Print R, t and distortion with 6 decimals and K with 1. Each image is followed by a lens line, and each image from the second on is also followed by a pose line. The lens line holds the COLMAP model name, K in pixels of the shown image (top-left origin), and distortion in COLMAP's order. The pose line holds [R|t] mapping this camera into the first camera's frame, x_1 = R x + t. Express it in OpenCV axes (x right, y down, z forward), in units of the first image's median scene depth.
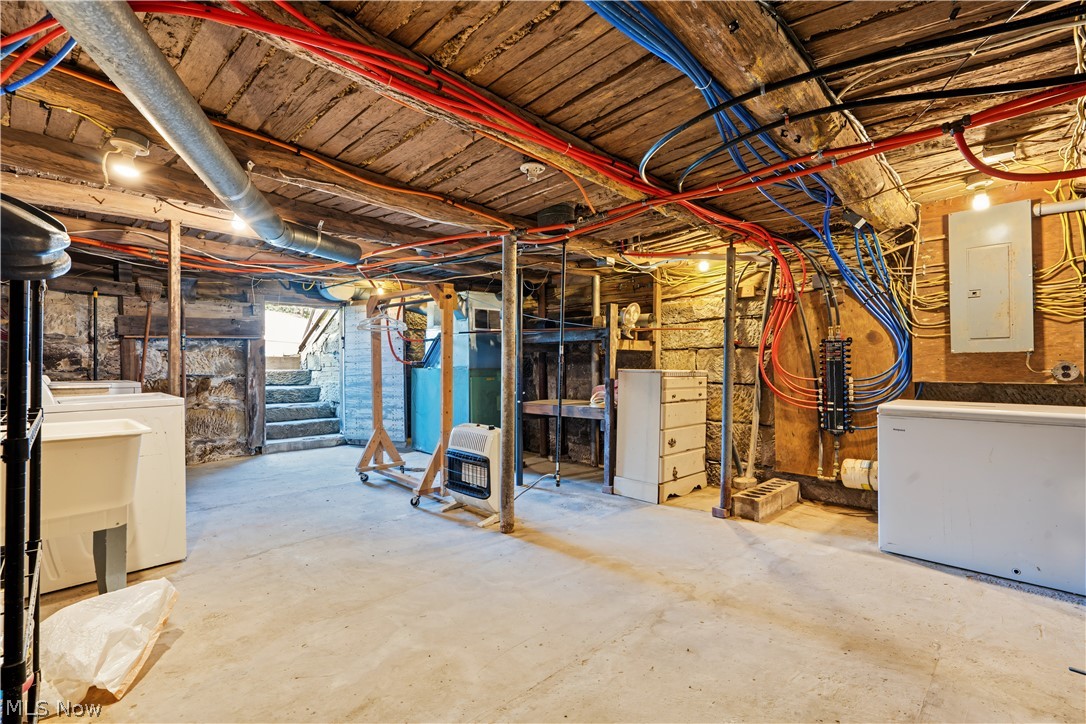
lens RADIAL K [[500.2, 0, 547.8], [0, 500.2, 362.0], [0, 0, 1]] dist [0.000171, 0.000205]
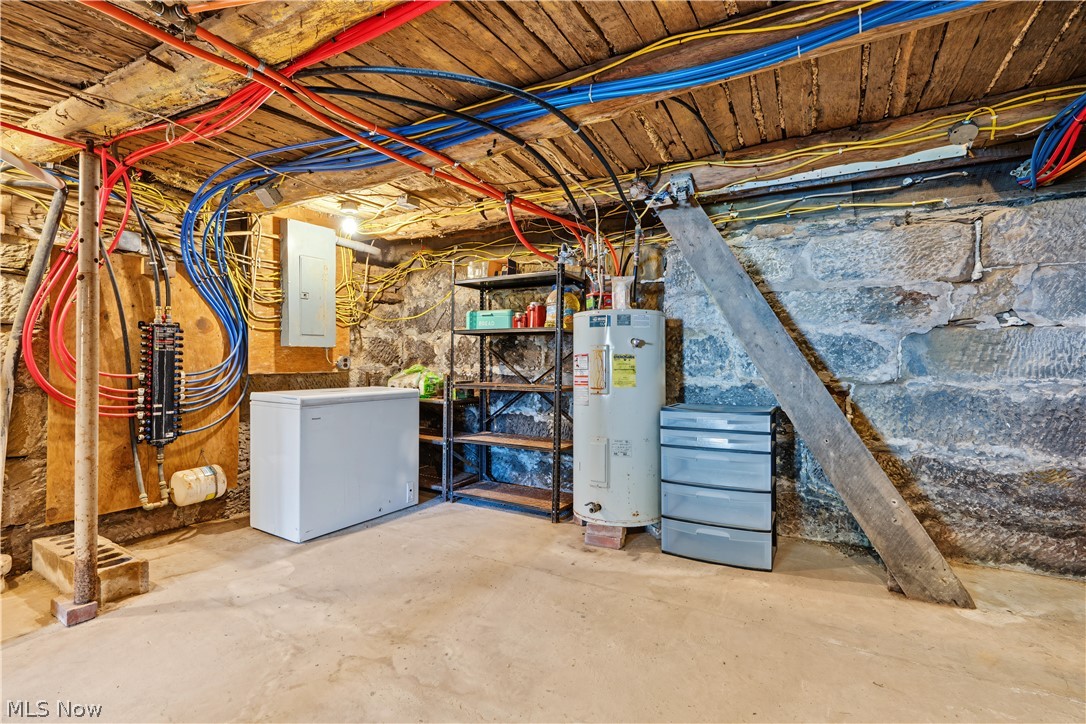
lens RADIAL K [[500.2, 0, 540.7], [0, 500.2, 362.3], [0, 0, 1]] dist [0.000171, 0.000205]
pose [[-0.251513, -0.000560, 0.967854, -0.360651], [-0.008858, 0.999959, -0.001724, 0.012955], [-0.967813, -0.009007, -0.251508, 0.684537]]
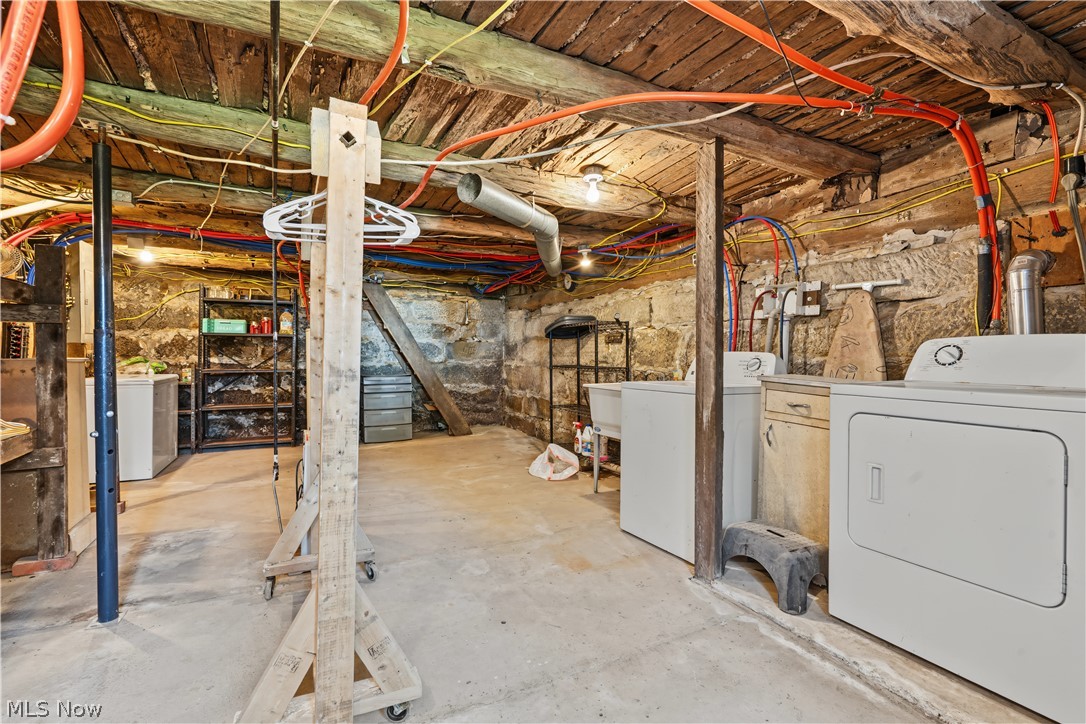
lens RADIAL K [[500.2, 0, 539.8], [0, 500.2, 359.8], [0, 0, 1]] dist [0.000171, 0.000205]
pose [[-0.946825, -0.005118, 0.321707, -0.755878], [-0.003089, 0.999972, 0.006818, 0.014461], [-0.321733, 0.005461, -0.946815, 1.740054]]
